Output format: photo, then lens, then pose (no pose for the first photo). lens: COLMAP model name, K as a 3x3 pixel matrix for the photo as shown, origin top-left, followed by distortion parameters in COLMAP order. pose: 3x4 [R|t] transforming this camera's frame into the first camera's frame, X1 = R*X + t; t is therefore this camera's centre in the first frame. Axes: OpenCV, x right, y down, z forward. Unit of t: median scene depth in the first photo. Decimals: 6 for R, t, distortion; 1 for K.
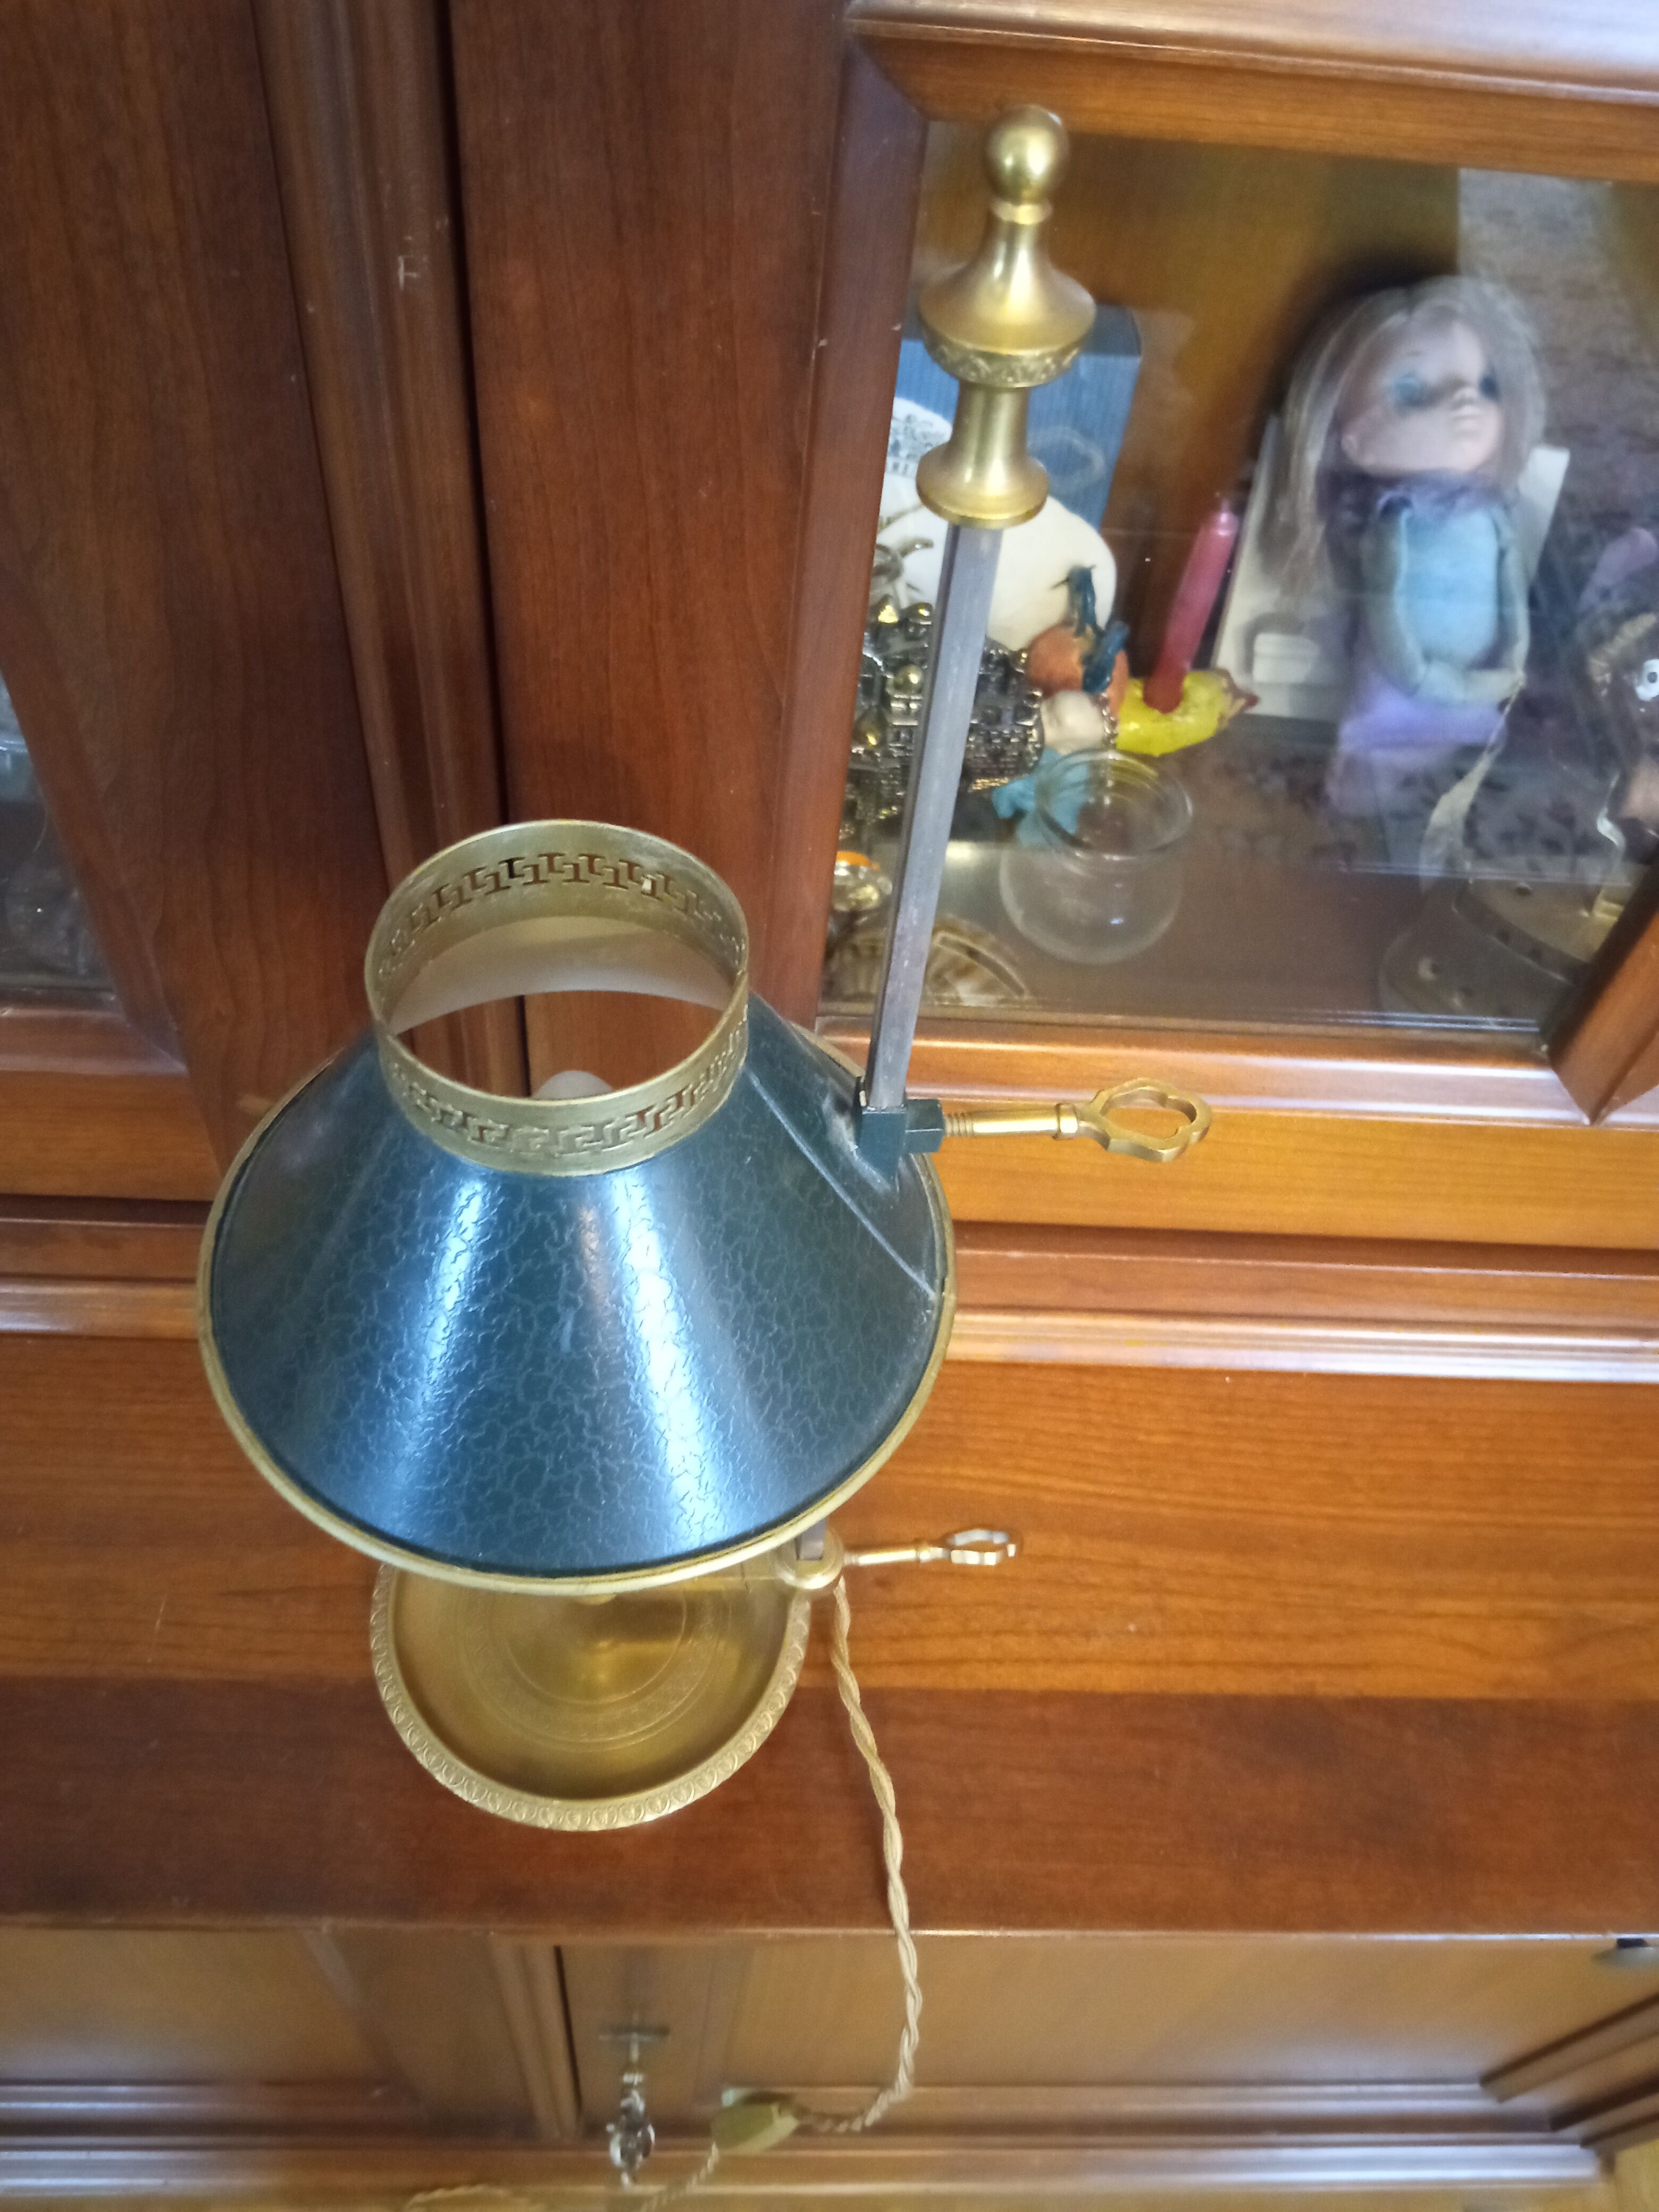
lens RADIAL K [[1781.2, 0, 819.4], [0, 1781.2, 1183.6], [0, 0, 1]] dist [0.064902, -0.102872]
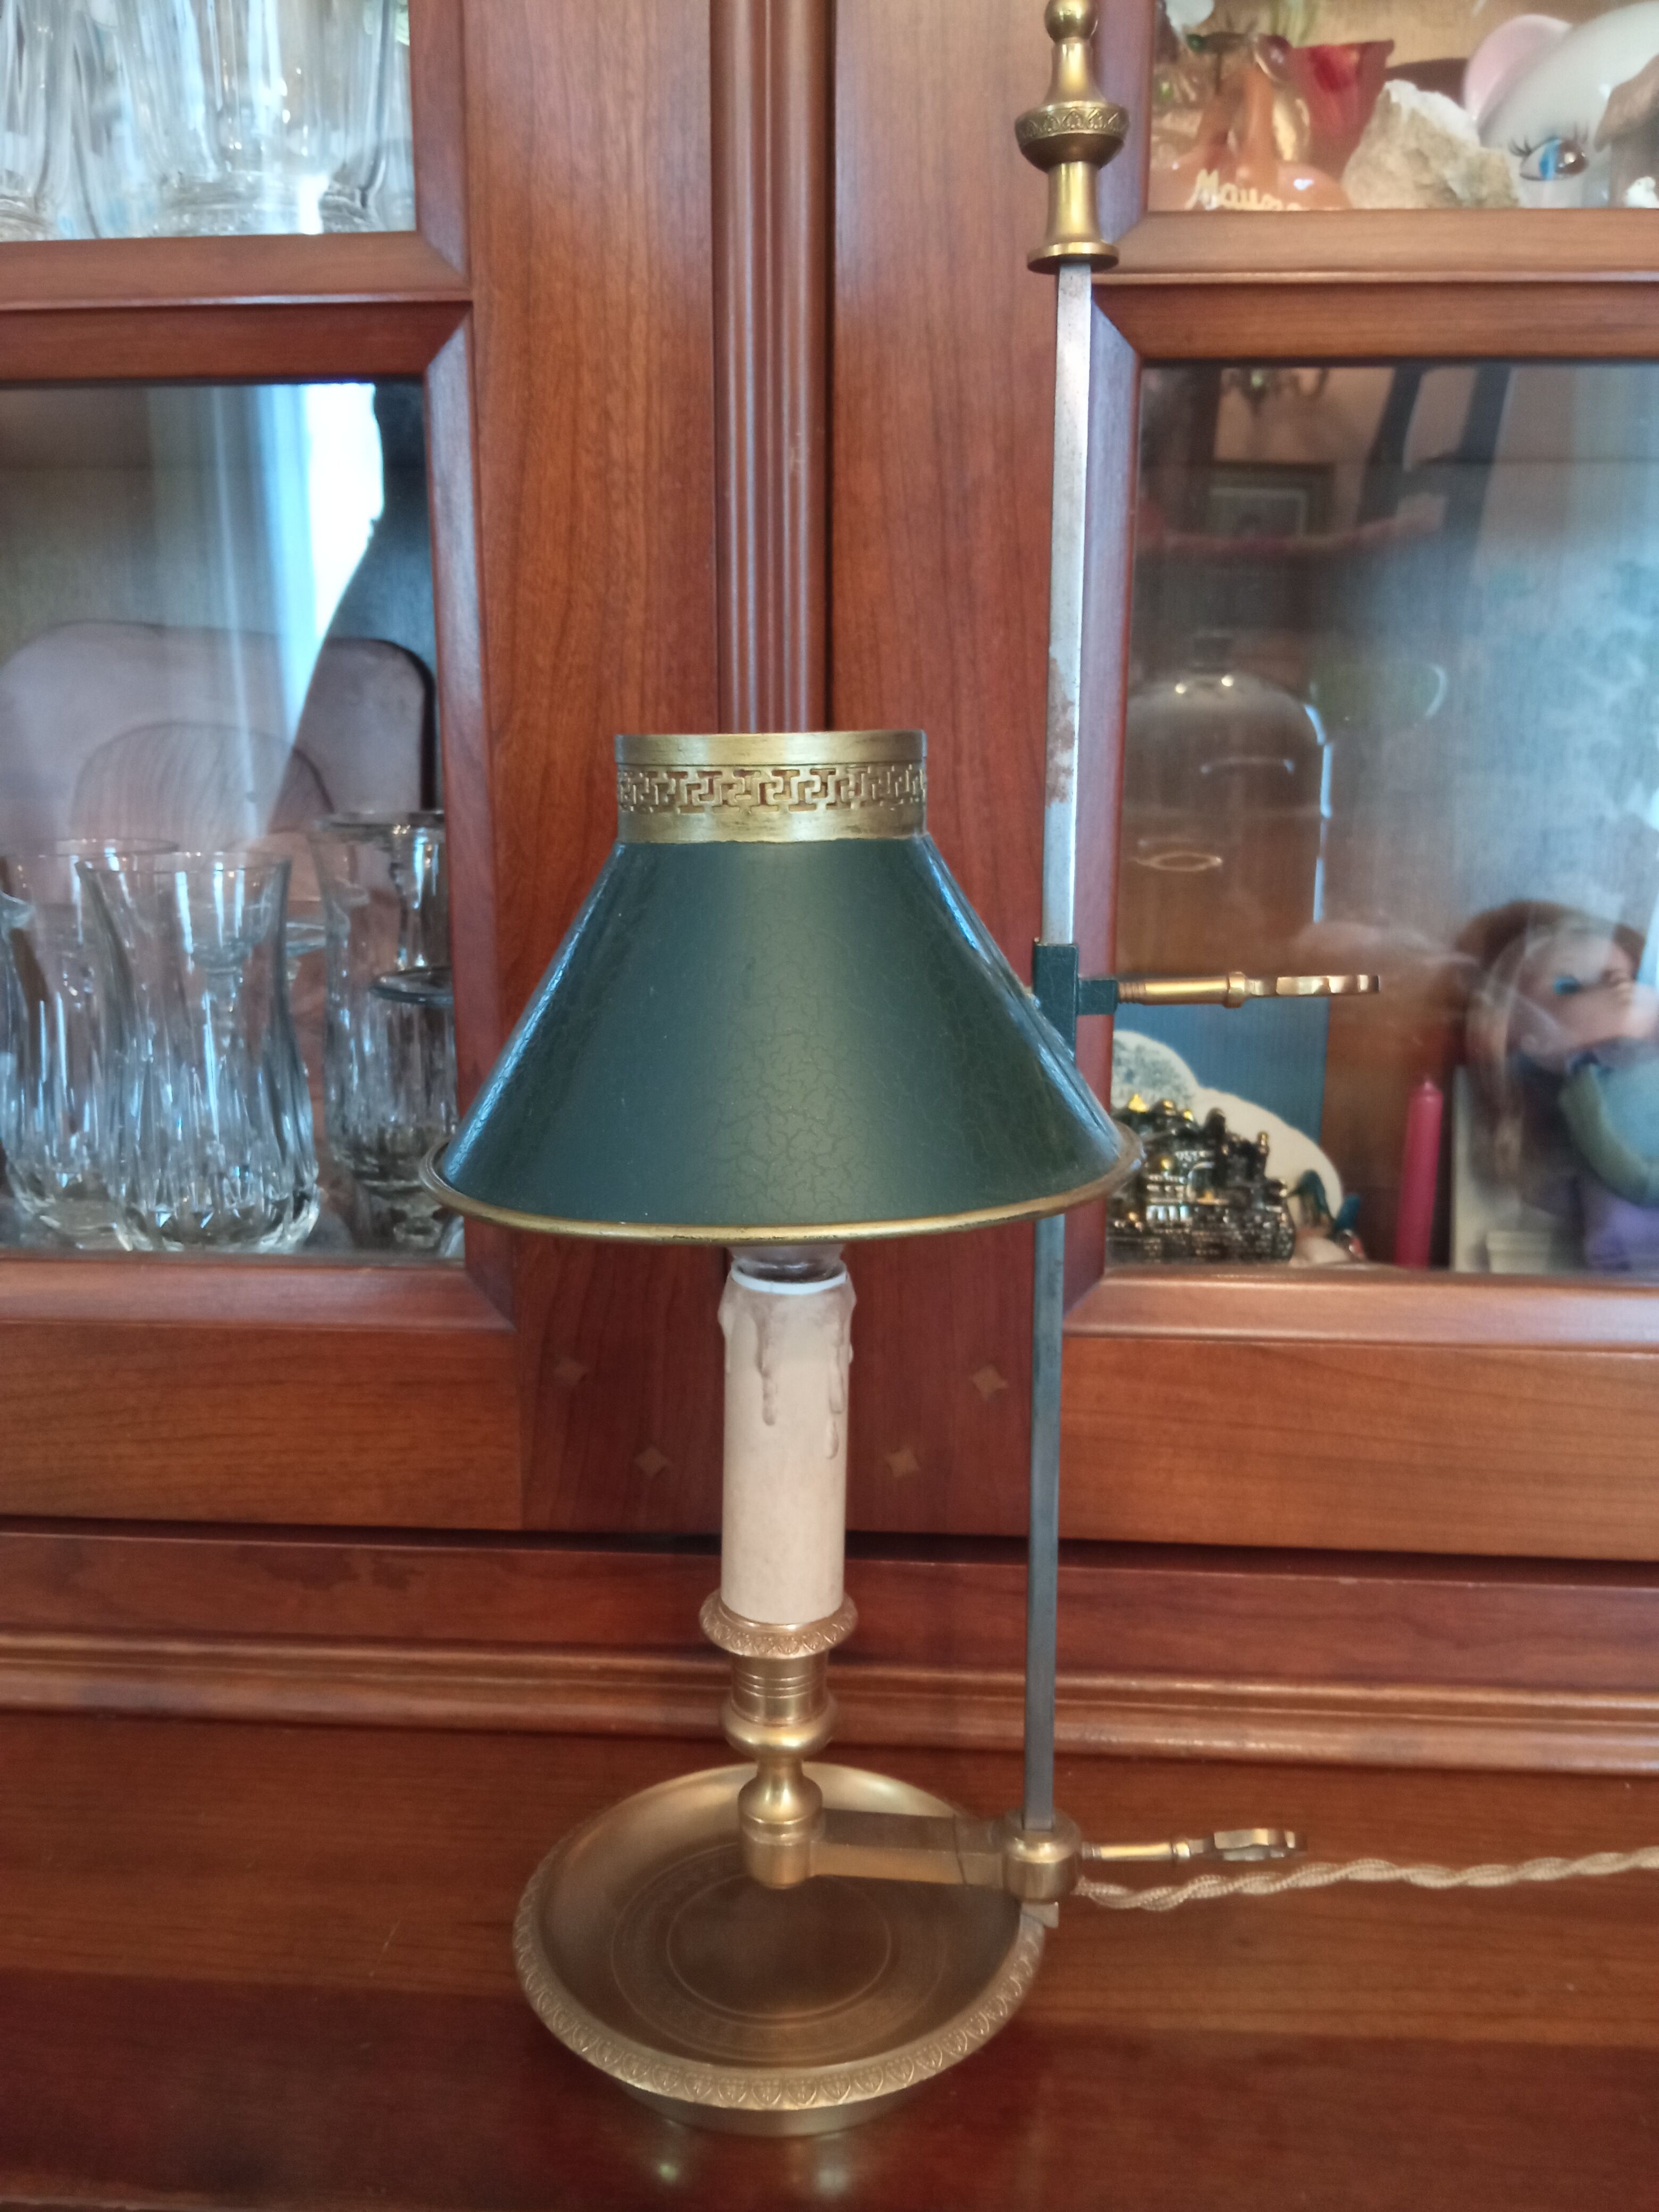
lens RADIAL K [[1781.2, 0, 823.9], [0, 1781.2, 1103.1], [0, 0, 1]] dist [0.064902, -0.102872]
pose [[0.992587, -0.059974, -0.105711, -0.066981], [-0.020201, 0.776259, -0.630091, 0.676866], [0.119848, 0.627555, 0.769293, 0.165263]]
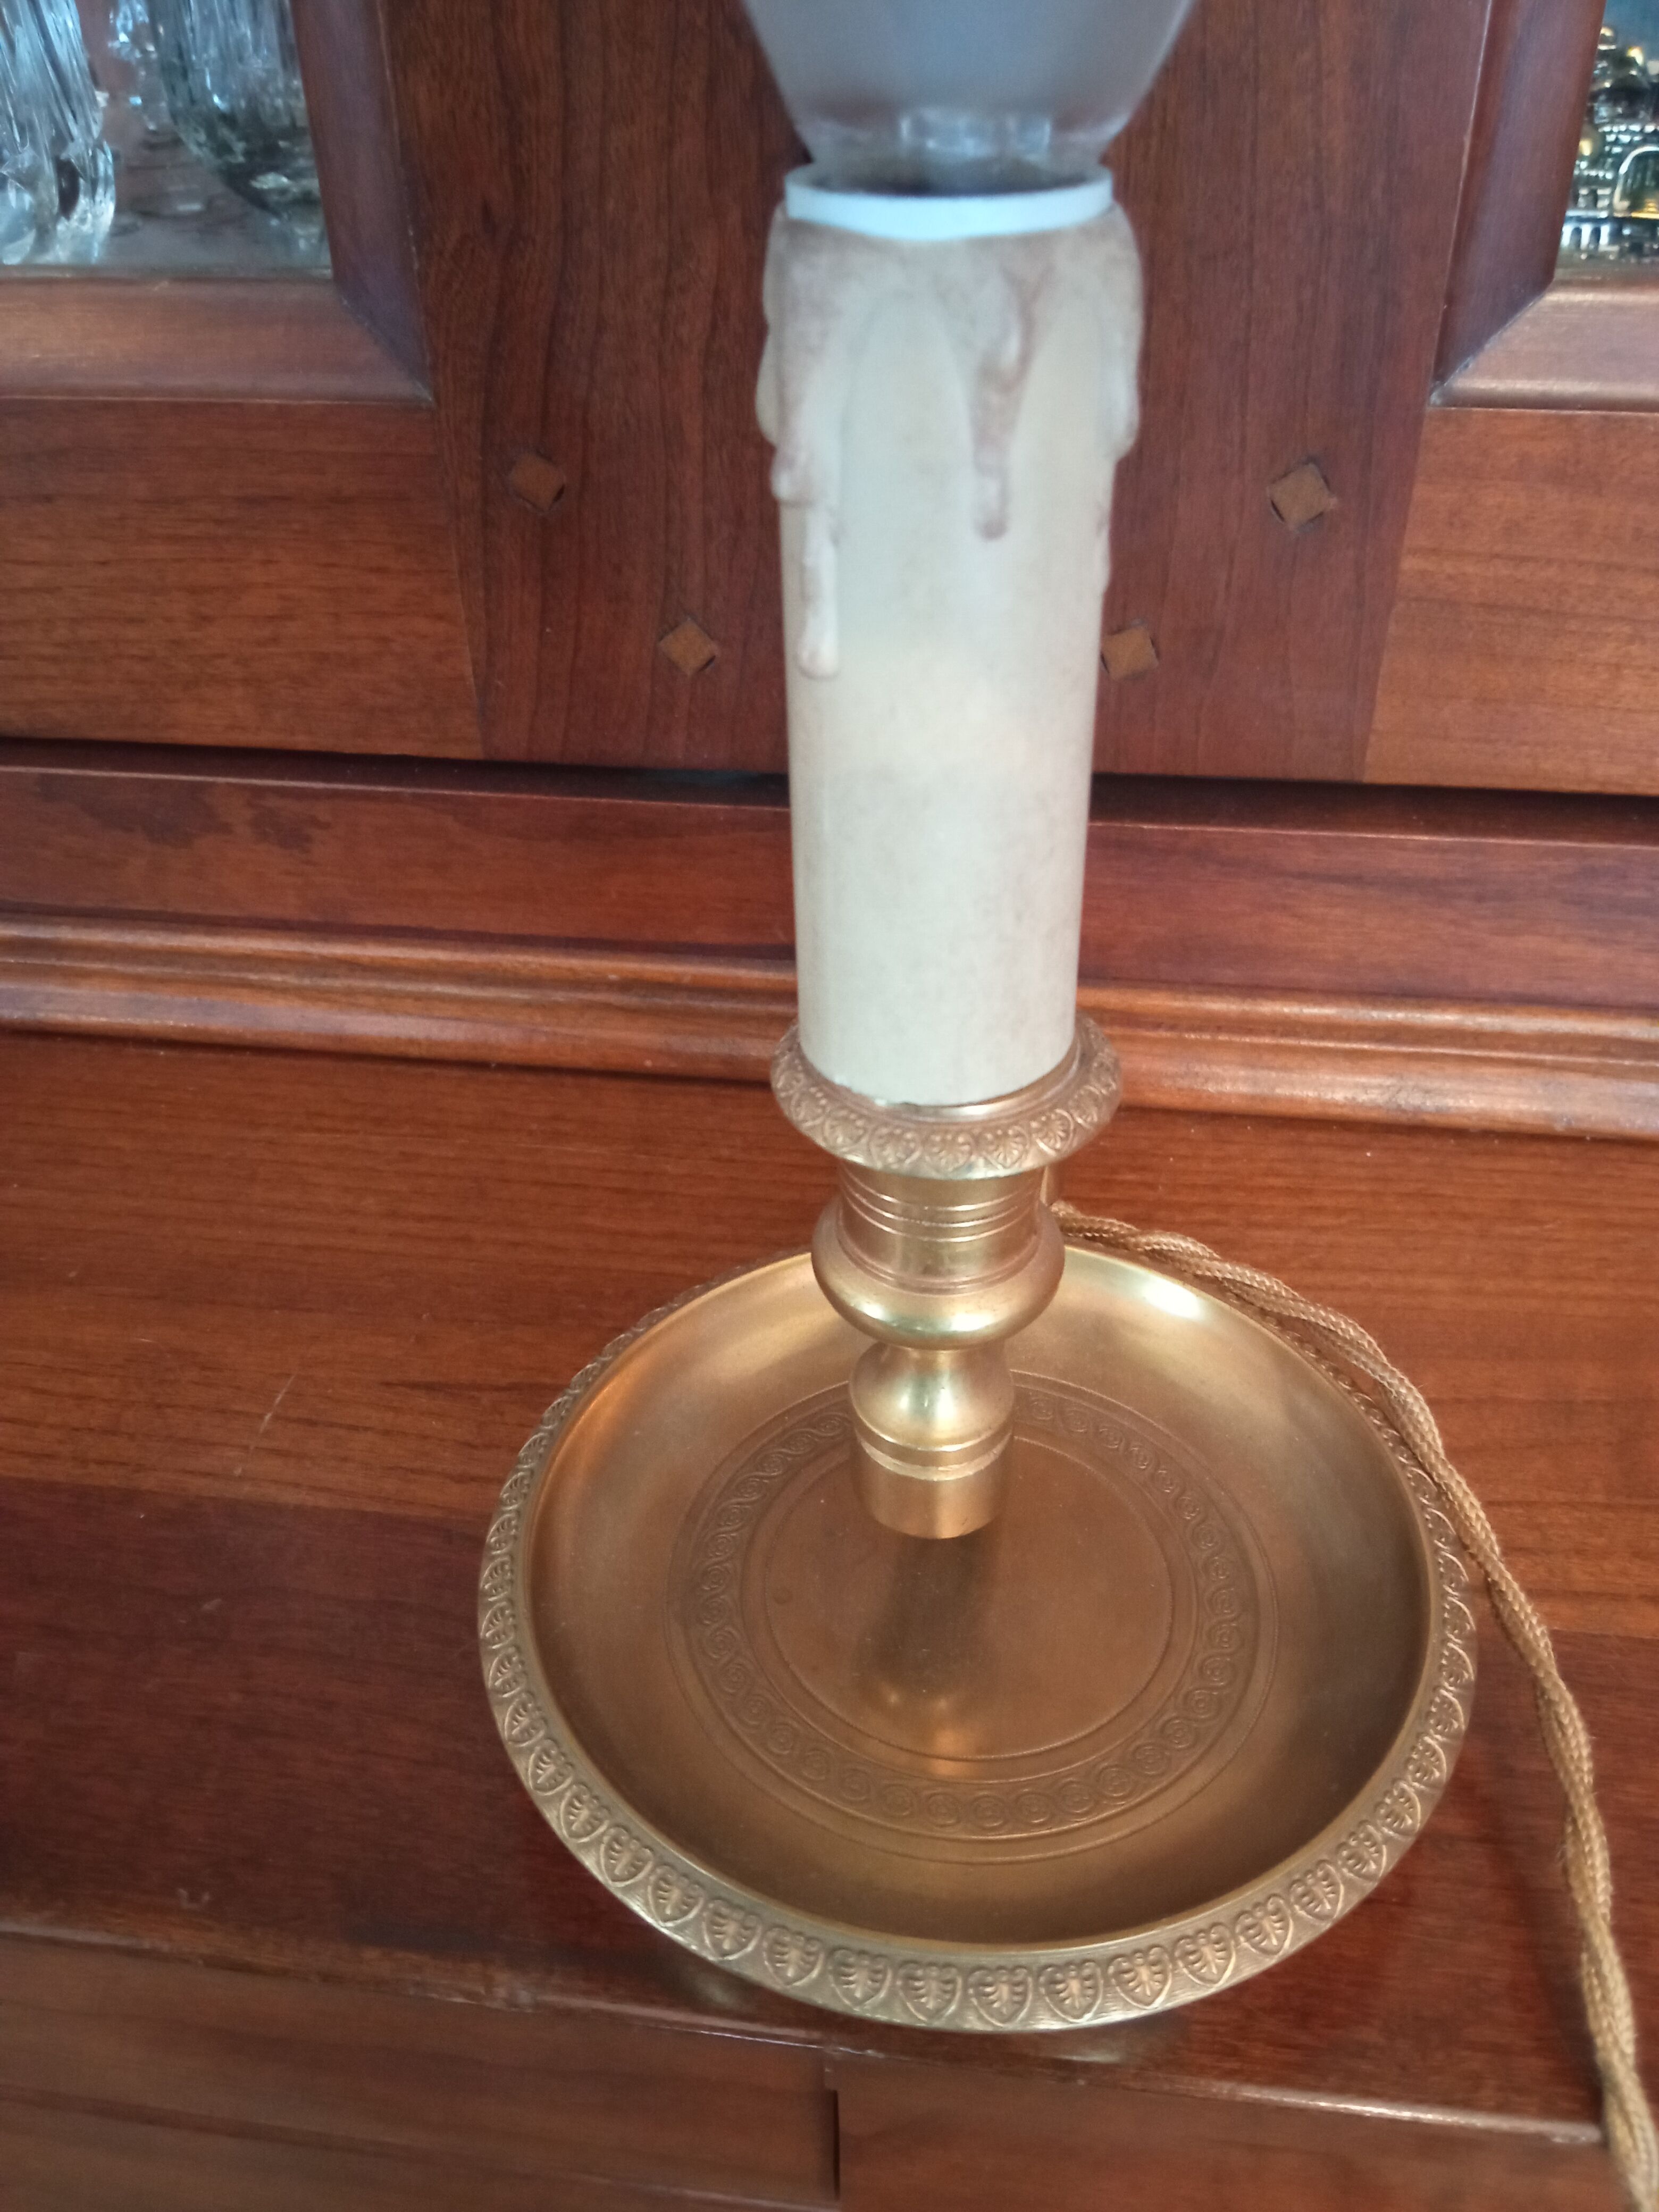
lens RADIAL K [[1781.2, 0, 832.7], [0, 1781.2, 1098.8], [0, 0, 1]] dist [0.064902, -0.102872]
pose [[0.985463, 0.009986, -0.169597, -0.167106], [-0.054741, 0.963694, -0.261336, 0.409563], [0.160830, 0.266821, 0.950232, 0.722135]]
